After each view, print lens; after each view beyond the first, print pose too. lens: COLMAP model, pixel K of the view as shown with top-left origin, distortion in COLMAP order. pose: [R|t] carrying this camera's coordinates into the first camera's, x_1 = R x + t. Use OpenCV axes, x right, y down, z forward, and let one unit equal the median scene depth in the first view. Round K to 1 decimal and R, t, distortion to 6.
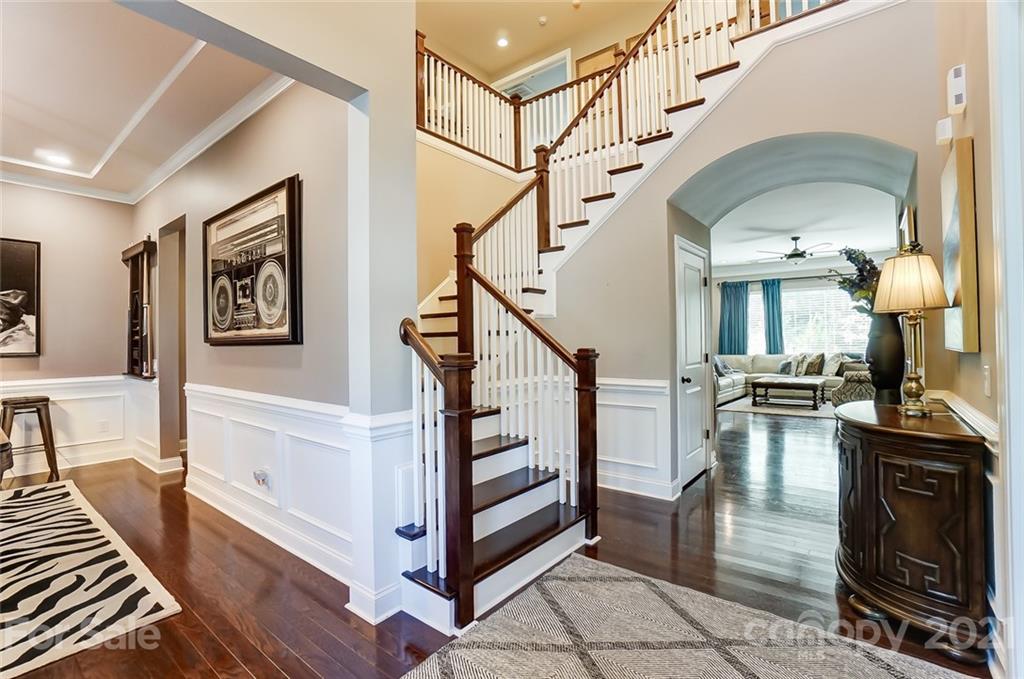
lens RADIAL K [[457.9, 0, 507.1], [0, 457.9, 335.8], [0, 0, 1]] dist [-0.058082, 0.017255]
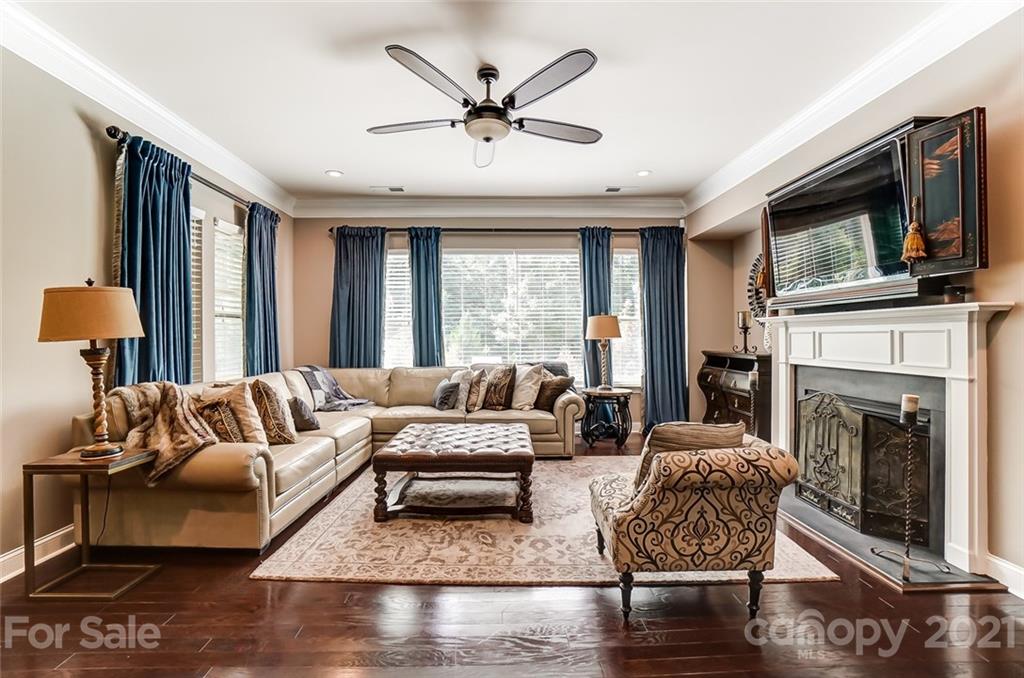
lens RADIAL K [[457.9, 0, 514.5], [0, 457.9, 337.4], [0, 0, 1]] dist [-0.058082, 0.017255]
pose [[0.745244, 0.006564, 0.666759, 0.822573], [-0.012445, 0.999914, 0.004067, 0.008688], [-0.666676, -0.011329, 0.745262, 1.403681]]
